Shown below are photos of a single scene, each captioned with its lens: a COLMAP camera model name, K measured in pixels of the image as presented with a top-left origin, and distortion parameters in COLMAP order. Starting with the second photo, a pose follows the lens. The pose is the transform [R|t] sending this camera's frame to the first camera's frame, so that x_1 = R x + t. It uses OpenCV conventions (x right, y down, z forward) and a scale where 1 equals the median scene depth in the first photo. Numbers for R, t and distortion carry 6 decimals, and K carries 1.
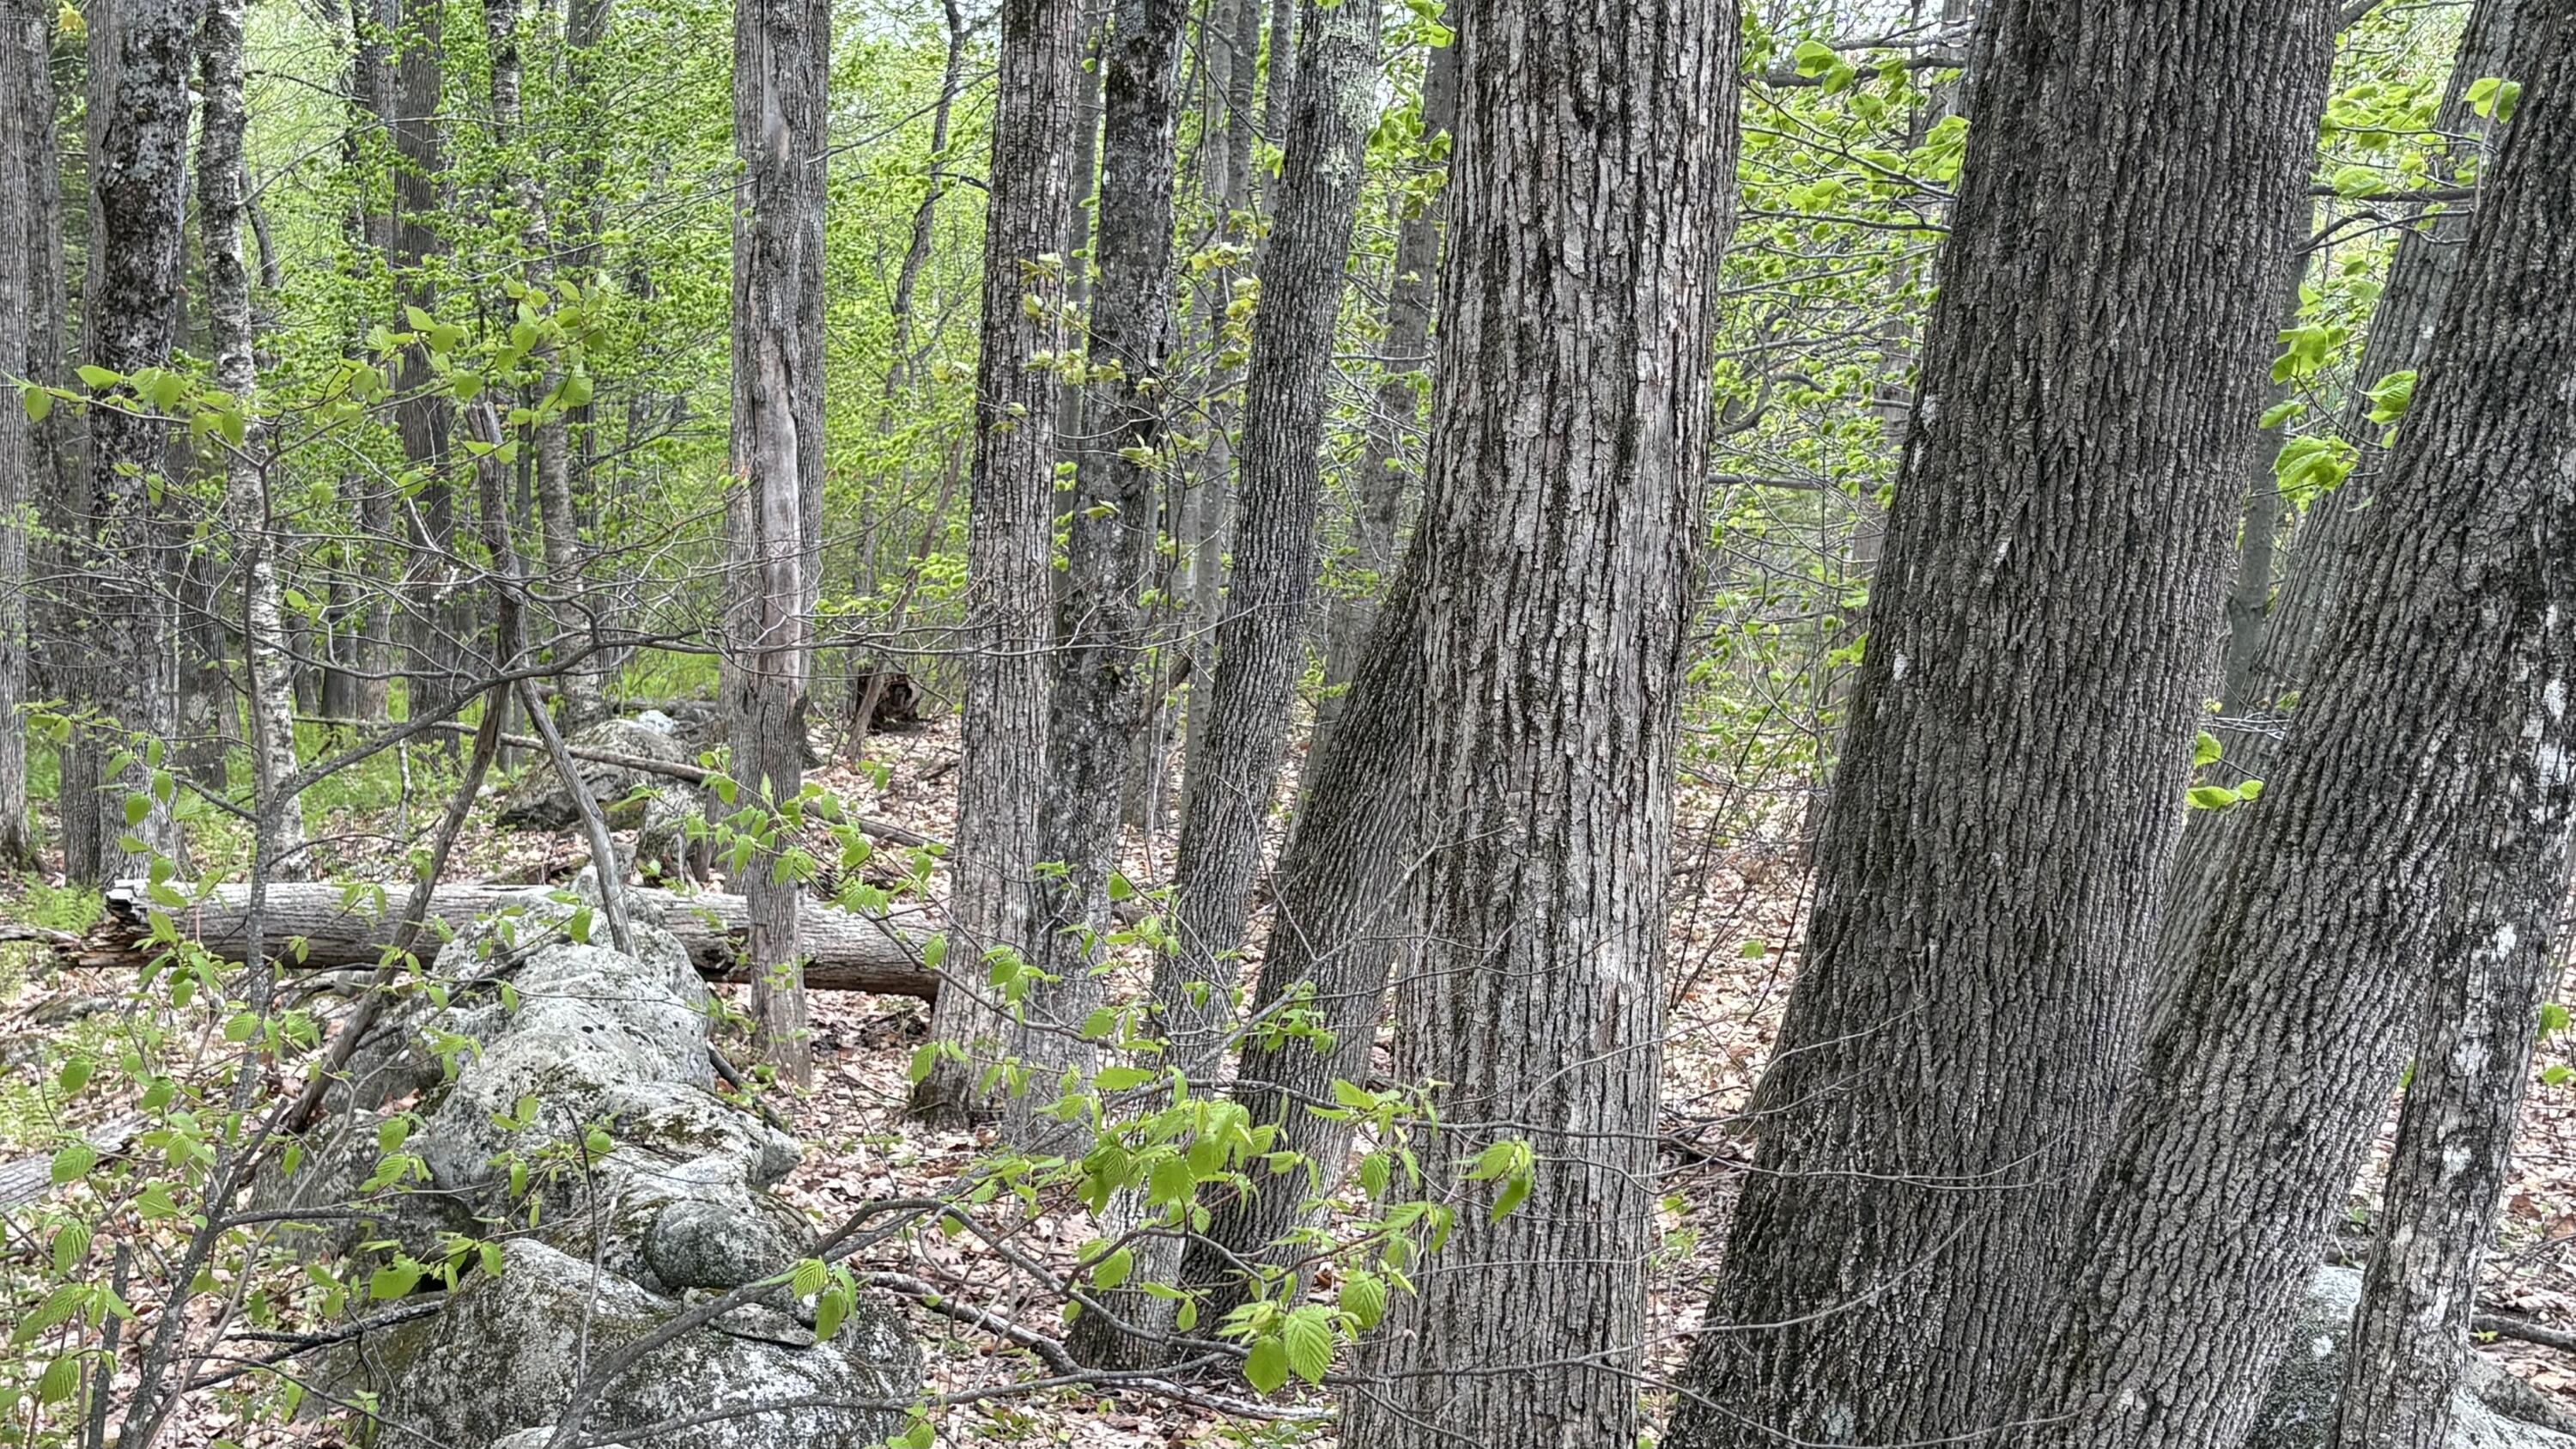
lens RADIAL K [[3761.9, 0, 1287.1], [0, 3761.9, 723.2], [0, 0, 1]] dist [-0.041991, 0.000000]
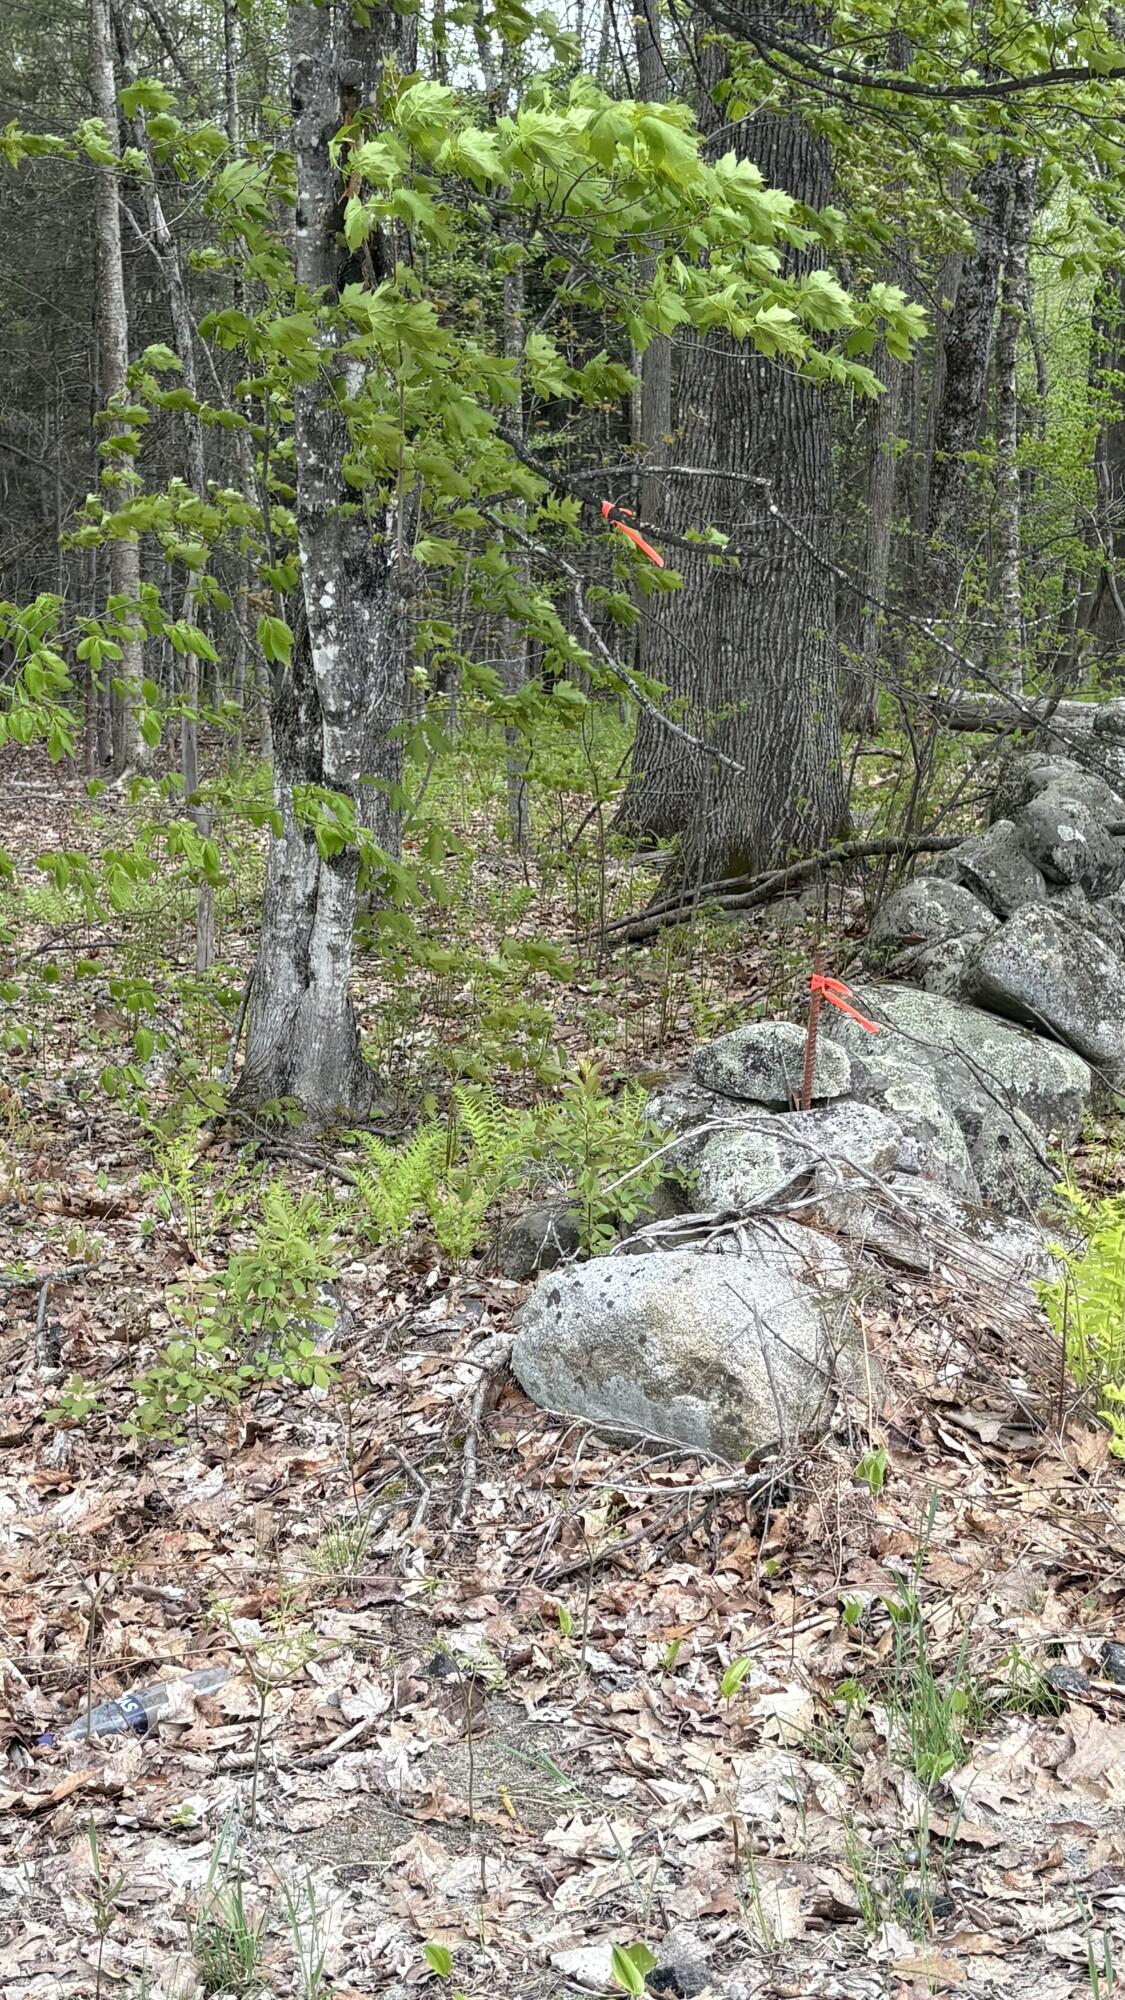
lens RADIAL K [[2920.3, 0, 561.9], [0, 2920.3, 999.8], [0, 0, 1]] dist [-0.041991, 0.000000]
pose [[0.907742, 0.111186, -0.404528, 0.142256], [-0.065974, 0.990076, 0.124083, 0.014618], [0.414310, -0.085947, 0.906069, -0.453439]]
